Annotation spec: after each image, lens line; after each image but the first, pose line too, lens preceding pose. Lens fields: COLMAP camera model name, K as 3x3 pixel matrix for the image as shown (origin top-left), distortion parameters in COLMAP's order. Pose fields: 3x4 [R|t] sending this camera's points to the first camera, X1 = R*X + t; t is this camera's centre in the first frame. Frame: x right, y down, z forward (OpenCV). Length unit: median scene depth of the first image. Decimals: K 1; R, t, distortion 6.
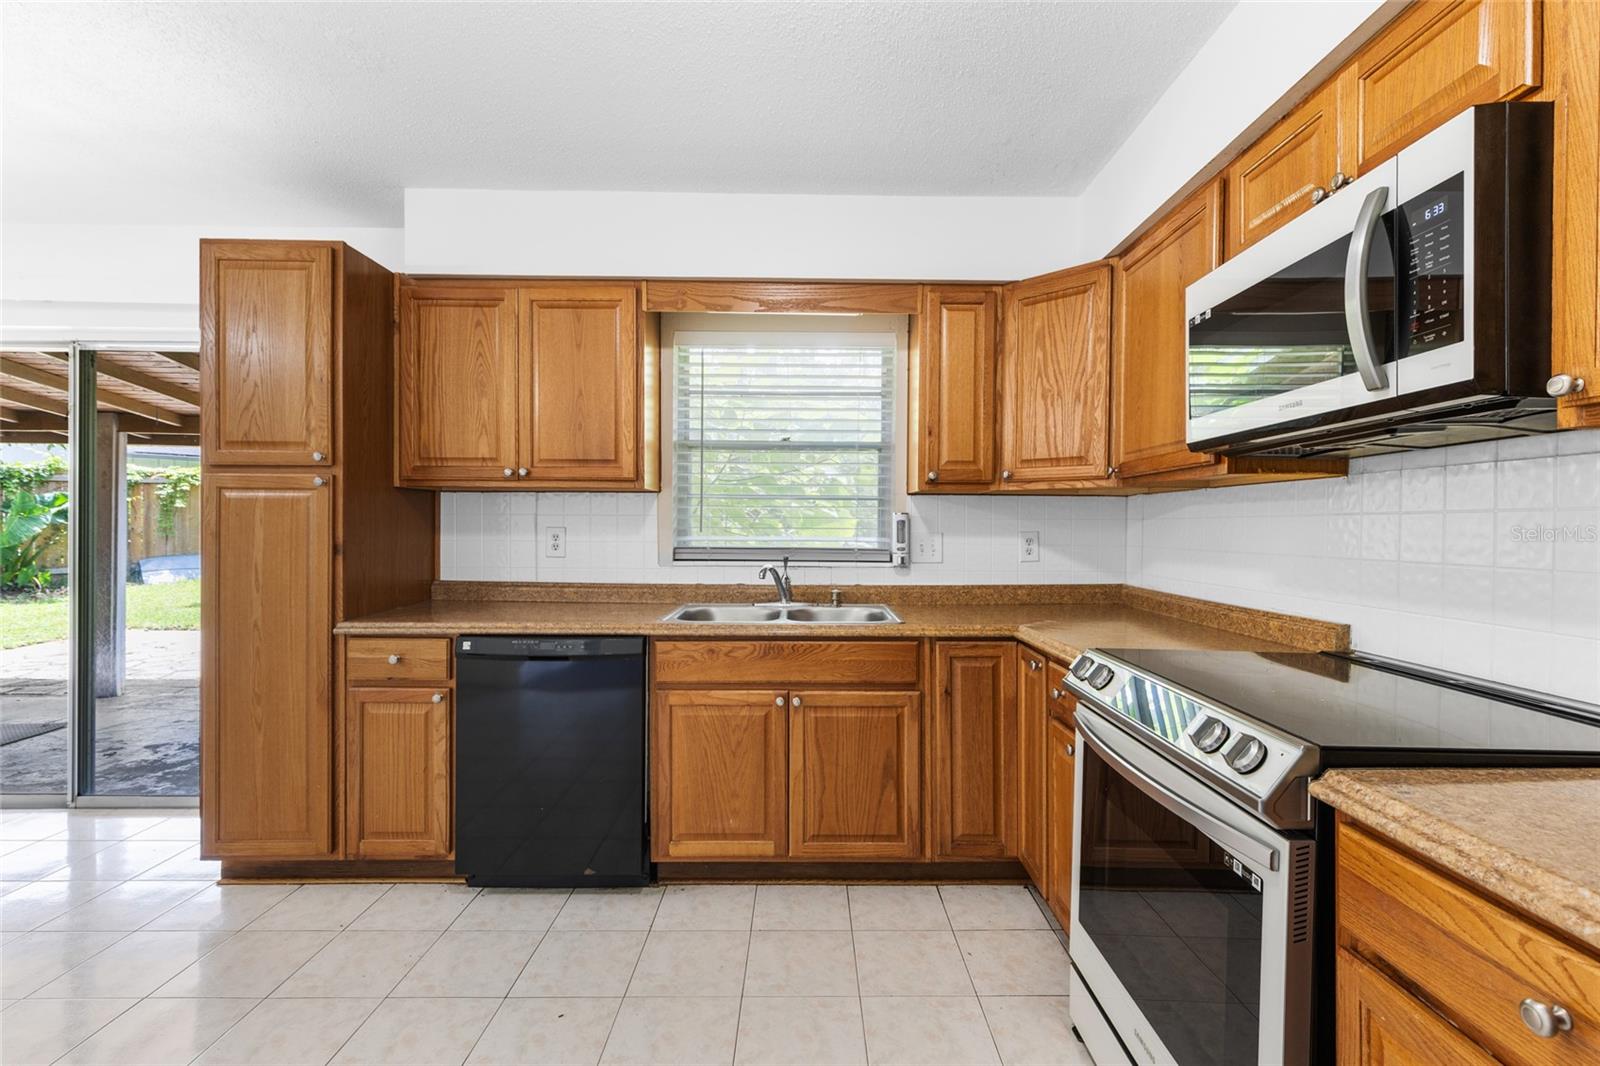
lens RADIAL K [[717.5, 0, 807.6], [0, 717.5, 534.0], [0, 0, 1]] dist [0.001030, 0.000440]
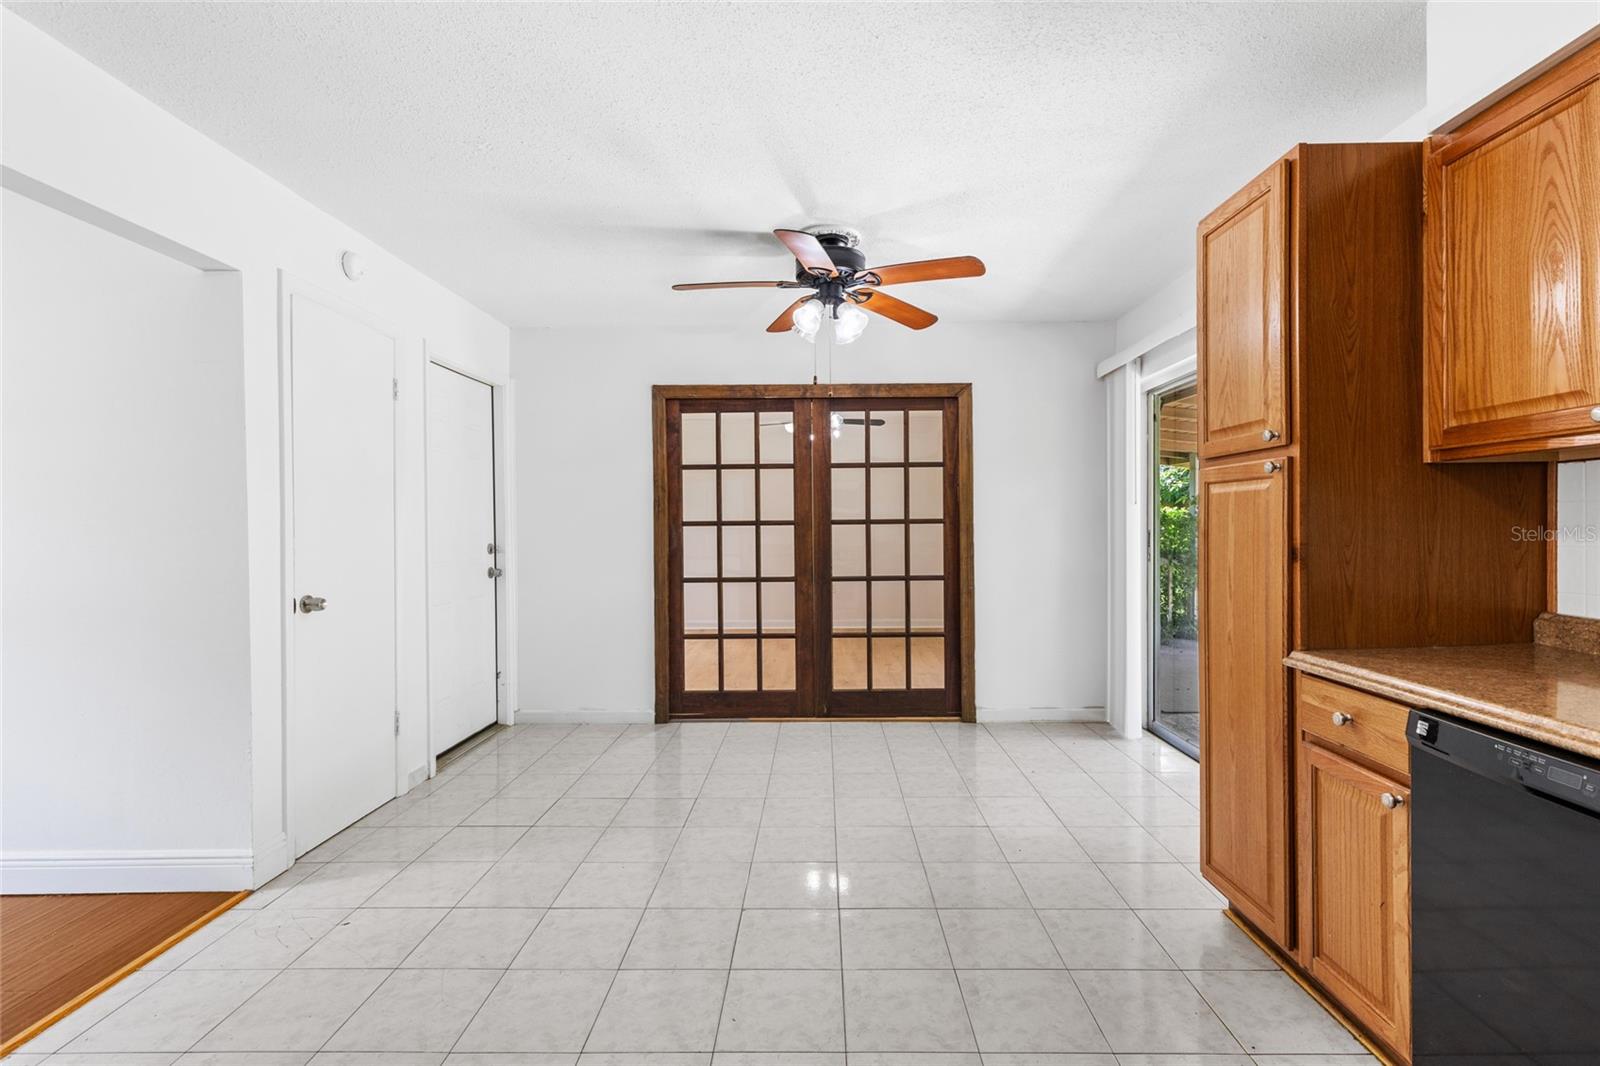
lens RADIAL K [[717.5, 0, 808.4], [0, 717.5, 530.2], [0, 0, 1]] dist [0.001030, 0.000440]
pose [[-0.028569, 0.001865, -0.999590, 0.117917], [-0.000475, 0.999998, 0.001880, -0.005476], [0.999592, 0.000529, -0.028568, 0.509459]]
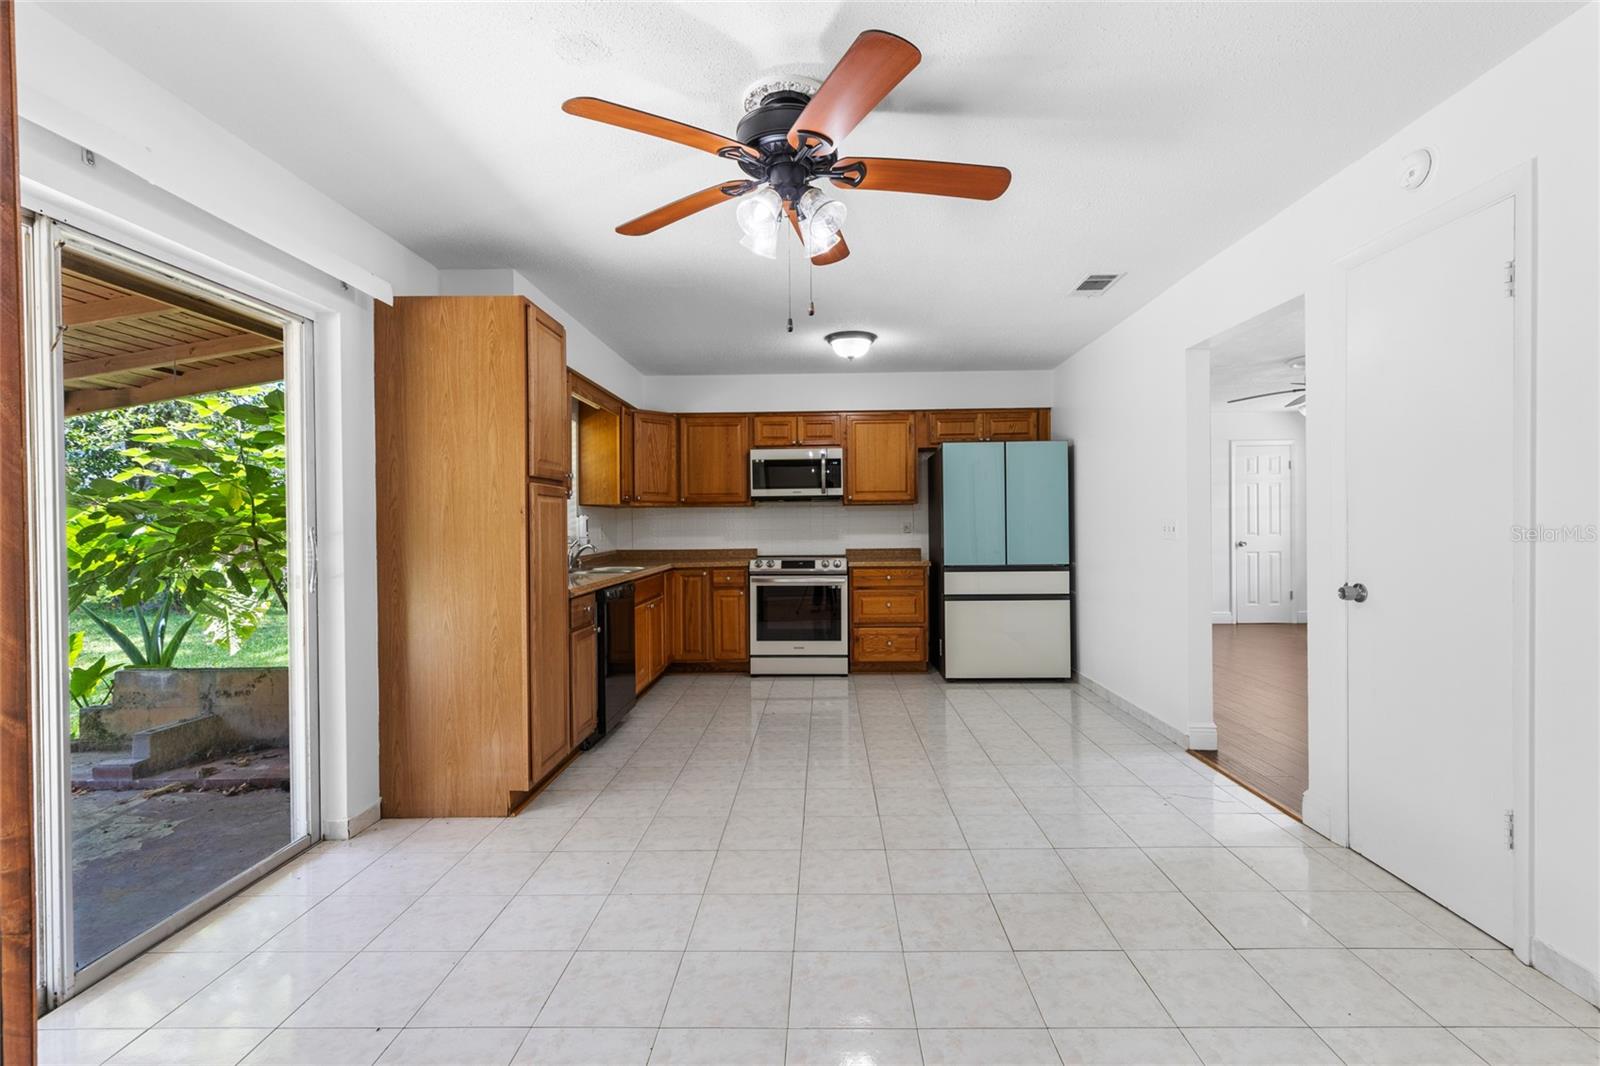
lens RADIAL K [[717.5, 0, 817.8], [0, 717.5, 520.5], [0, 0, 1]] dist [0.001030, 0.000440]
pose [[0.039332, -0.014036, 0.999128, -2.119688], [0.017221, 0.999762, 0.013367, -0.040789], [-0.999078, 0.016680, 0.039564, 0.426423]]
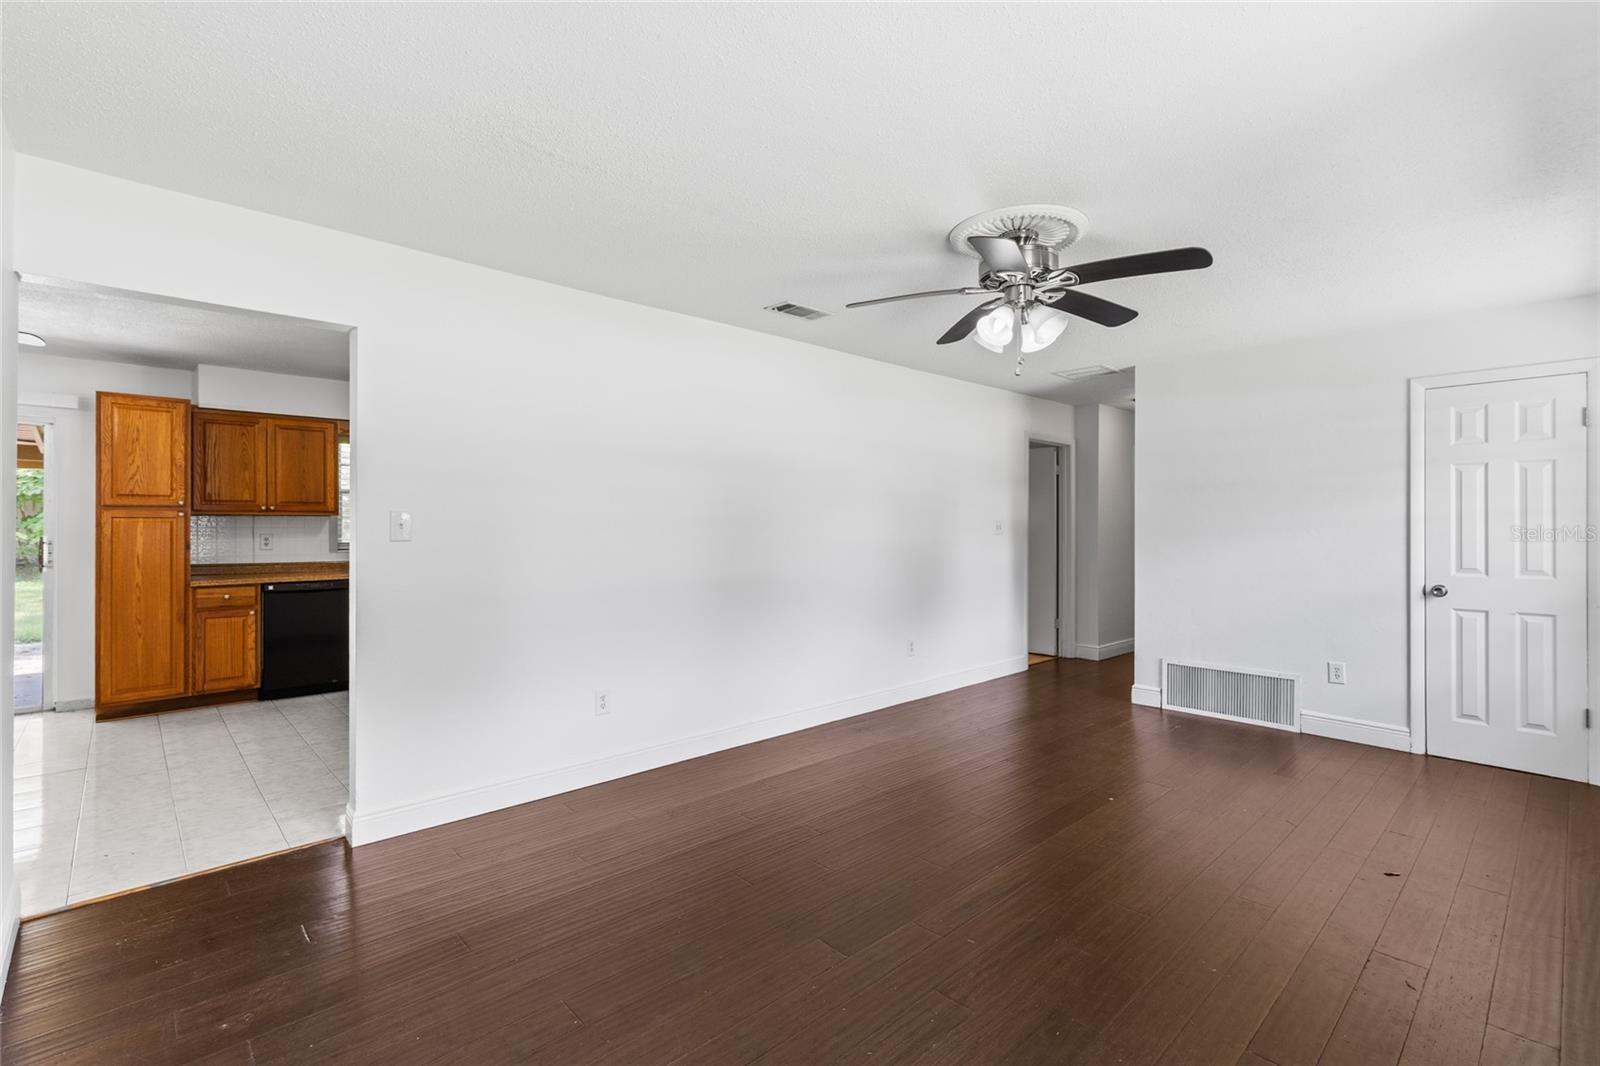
lens RADIAL K [[717.5, 0, 804.0], [0, 717.5, 524.8], [0, 0, 1]] dist [0.001030, 0.000440]
pose [[0.733623, -0.006825, 0.679522, -0.760721], [0.012425, 0.999917, -0.003371, -0.012530], [-0.679443, 0.010917, 0.733647, -1.750612]]
